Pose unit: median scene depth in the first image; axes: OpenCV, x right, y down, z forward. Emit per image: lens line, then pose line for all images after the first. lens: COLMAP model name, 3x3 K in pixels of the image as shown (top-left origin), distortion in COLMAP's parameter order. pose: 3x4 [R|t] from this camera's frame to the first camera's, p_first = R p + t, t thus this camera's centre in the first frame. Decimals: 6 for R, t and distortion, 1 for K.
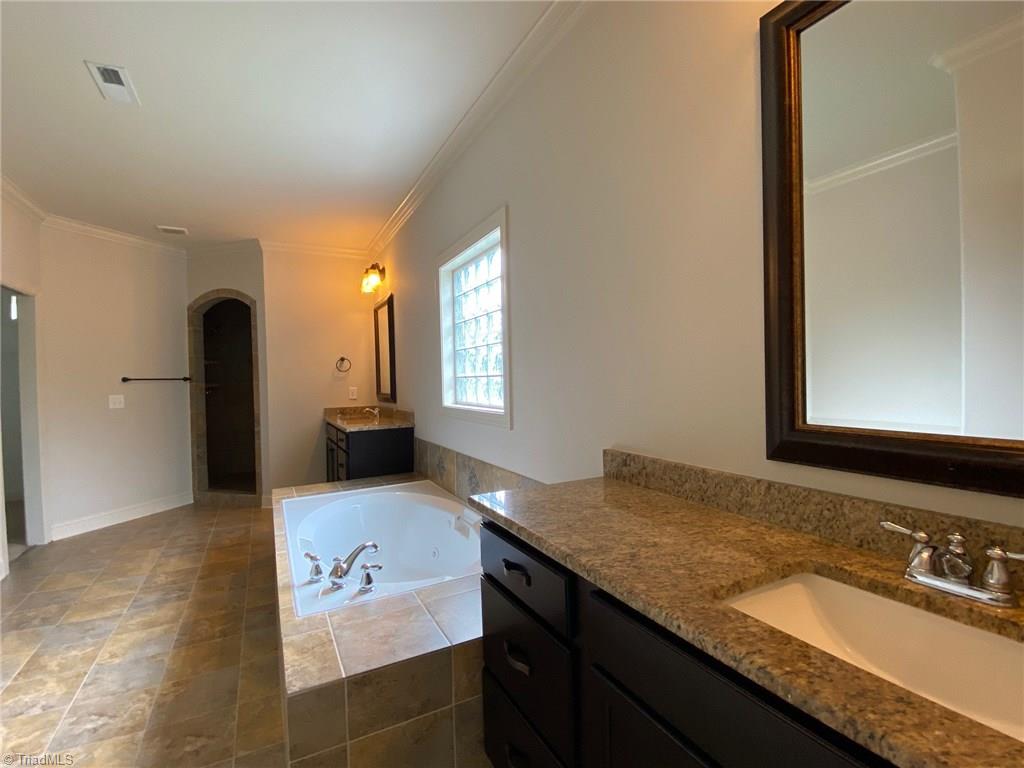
lens RADIAL K [[462.1, 0, 509.7], [0, 462.1, 381.8], [0, 0, 1]] dist [0.039772, -0.030176]
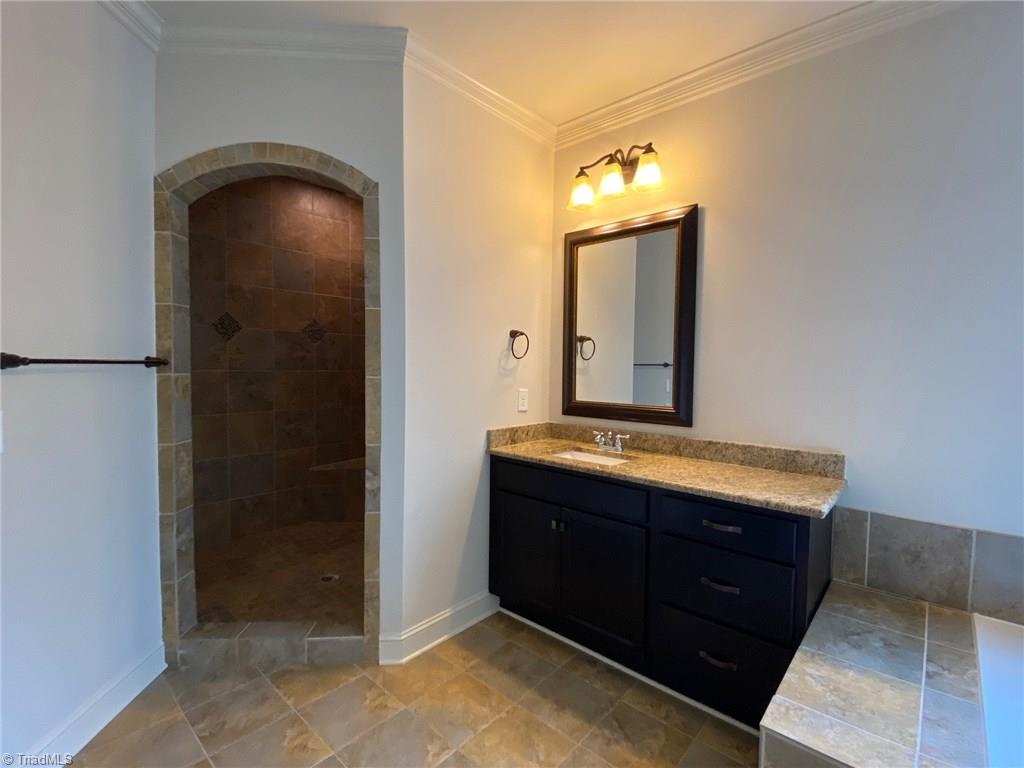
lens RADIAL K [[462.1, 0, 509.7], [0, 462.1, 381.8], [0, 0, 1]] dist [0.039772, -0.030176]
pose [[0.932756, 0.021401, 0.359872, -0.581428], [-0.032164, 0.999196, 0.023948, -0.008562], [-0.359070, -0.033912, 0.932694, 0.554735]]
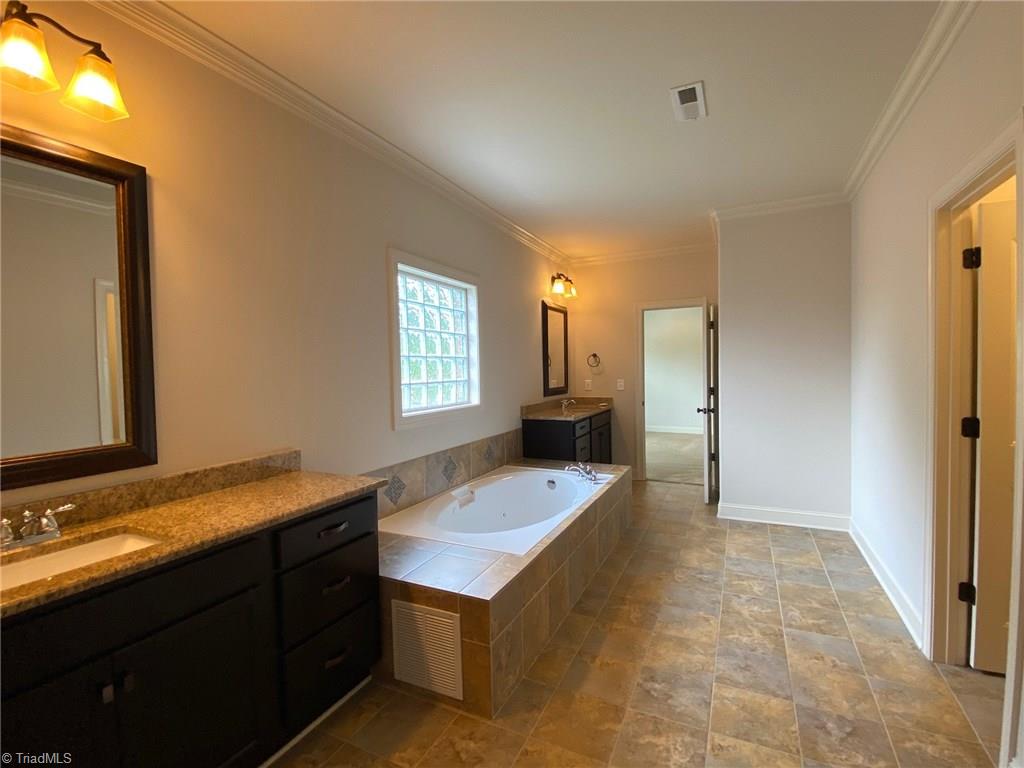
lens RADIAL K [[462.1, 0, 509.7], [0, 462.1, 381.8], [0, 0, 1]] dist [0.039772, -0.030176]
pose [[-0.585160, 0.009952, 0.810856, -0.693833], [0.036725, 0.999224, 0.014239, -0.015077], [-0.810085, 0.038111, -0.585072, 0.941081]]
